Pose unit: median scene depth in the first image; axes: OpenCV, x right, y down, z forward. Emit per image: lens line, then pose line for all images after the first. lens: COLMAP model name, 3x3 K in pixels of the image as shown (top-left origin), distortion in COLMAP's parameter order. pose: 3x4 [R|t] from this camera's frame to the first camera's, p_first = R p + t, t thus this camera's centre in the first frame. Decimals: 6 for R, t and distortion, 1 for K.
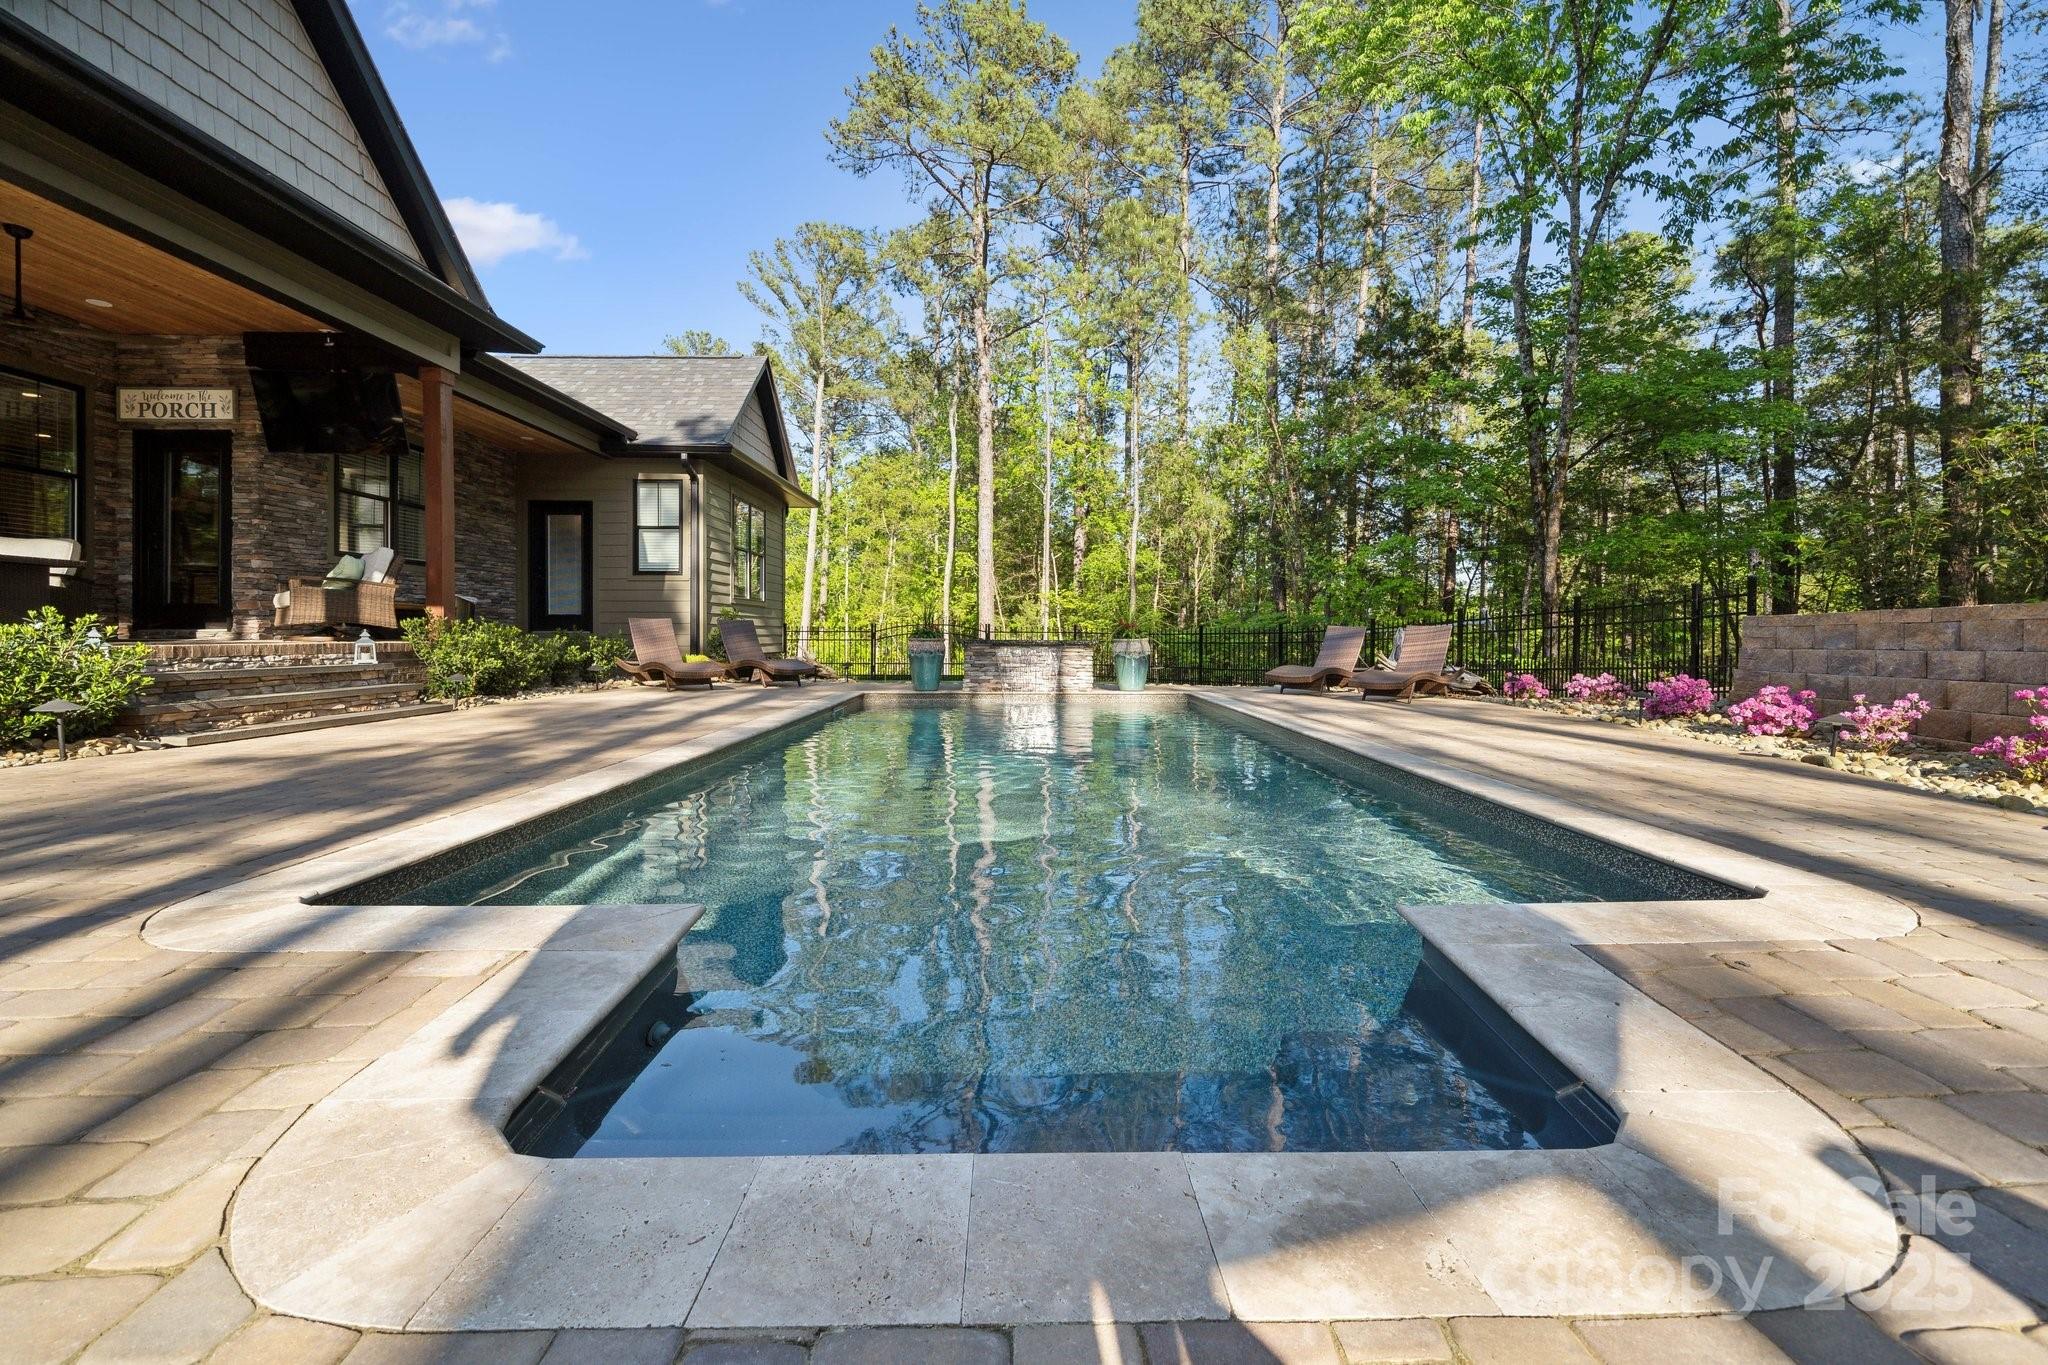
lens RADIAL K [[830.1, 0, 1025.7], [0, 830.1, 637.1], [0, 0, 1]] dist [-0.000894, -0.000095]
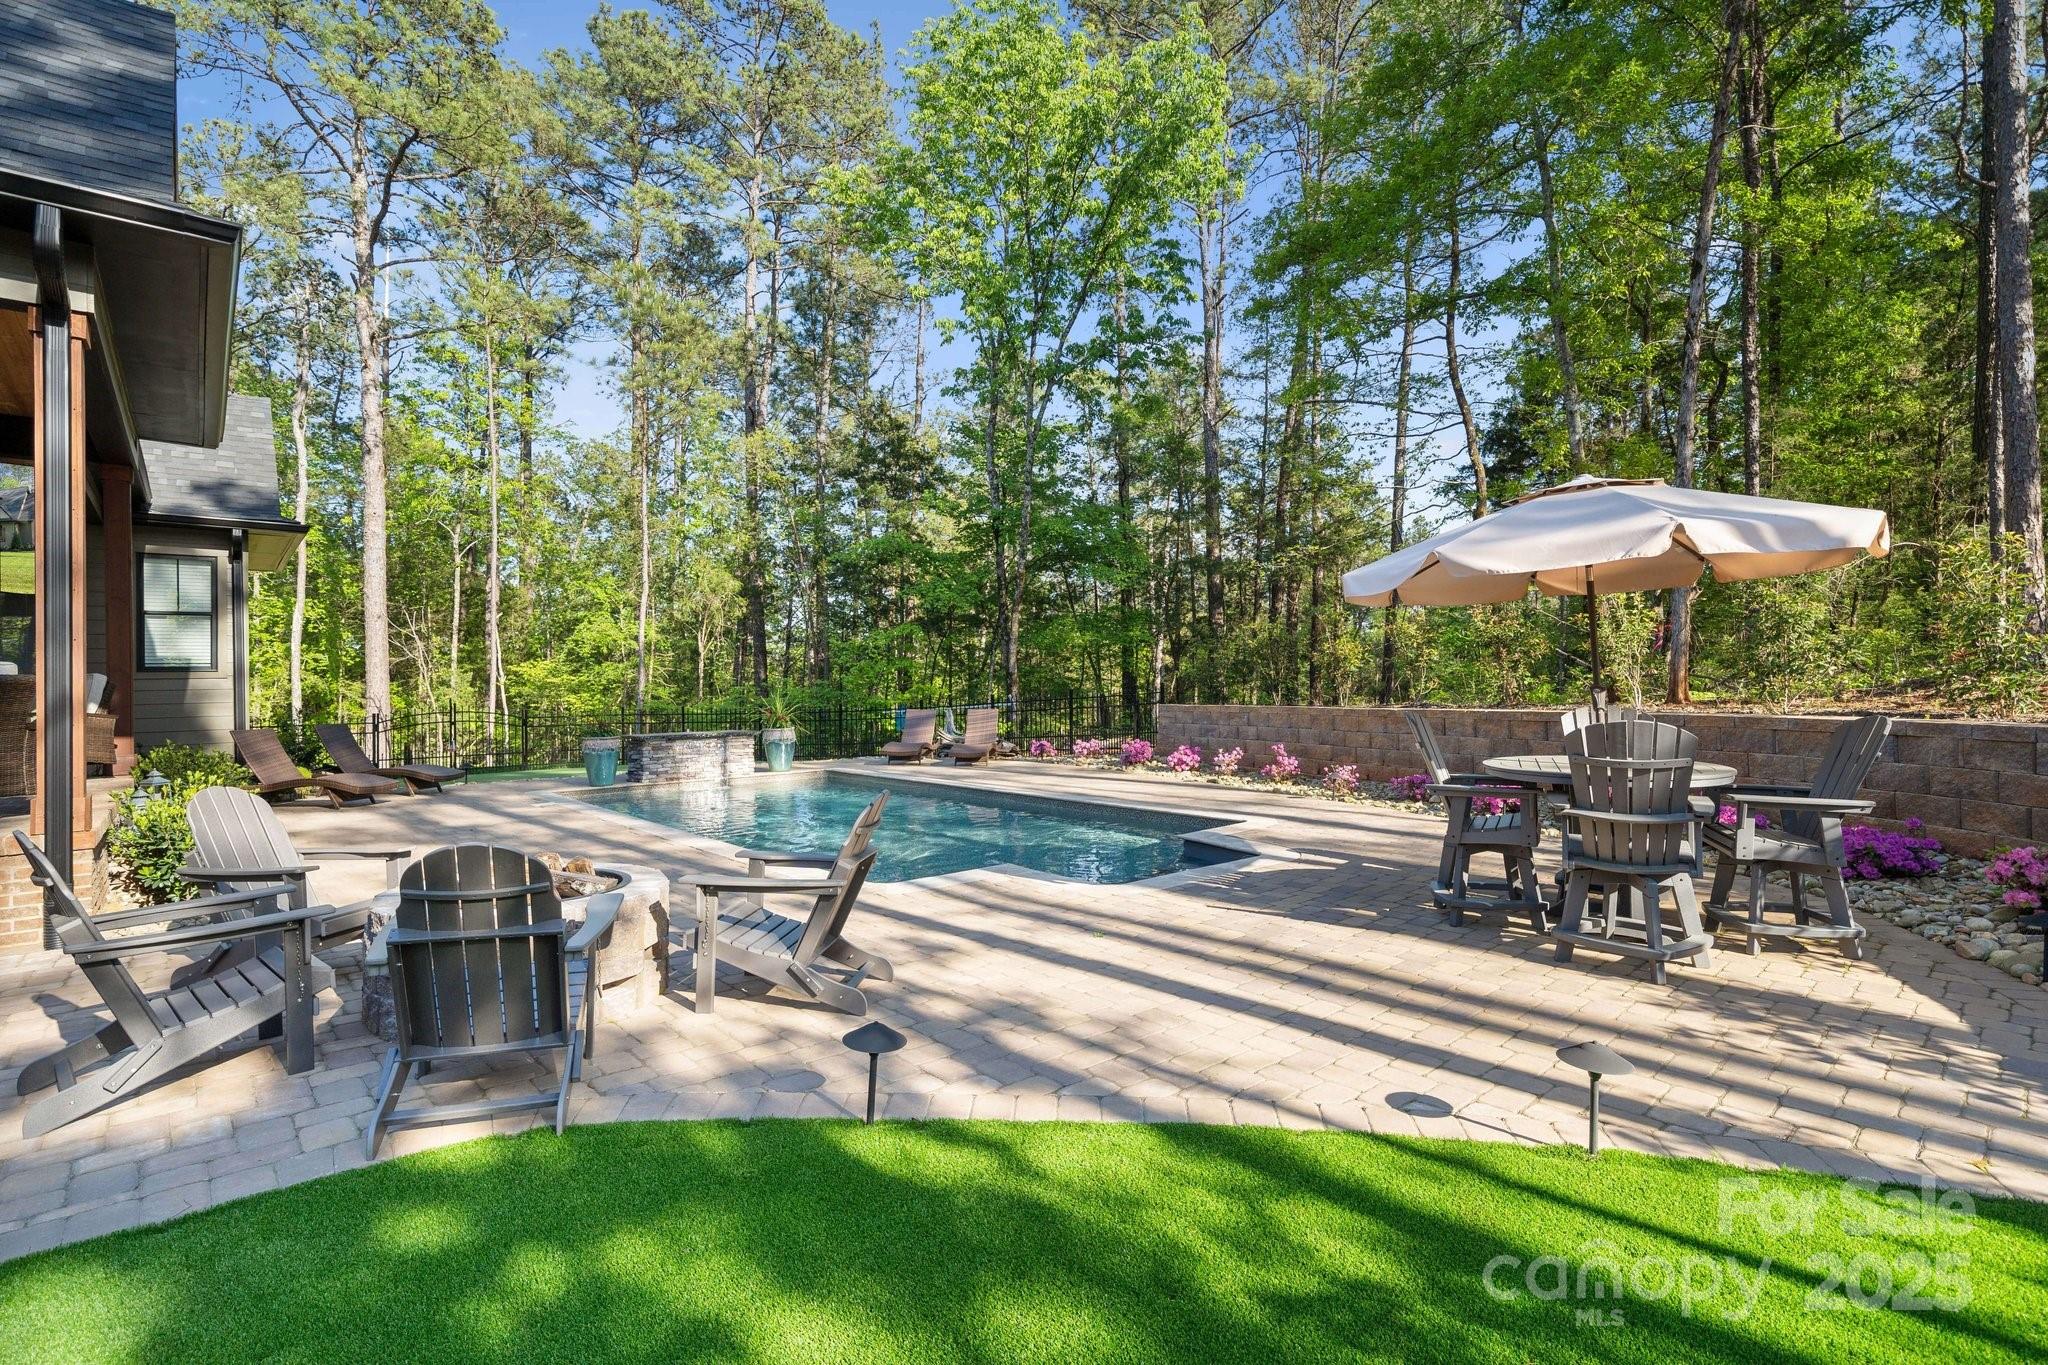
lens RADIAL K [[982.0, 0, 1024.0], [0, 982.0, 682.5], [0, 0, 1]] dist [-0.000056, 0.000025]
pose [[0.775339, -0.018844, 0.631264, -0.408672], [0.021515, 0.999763, 0.003419, -0.050570], [-0.631179, 0.010931, 0.775560, -0.269998]]
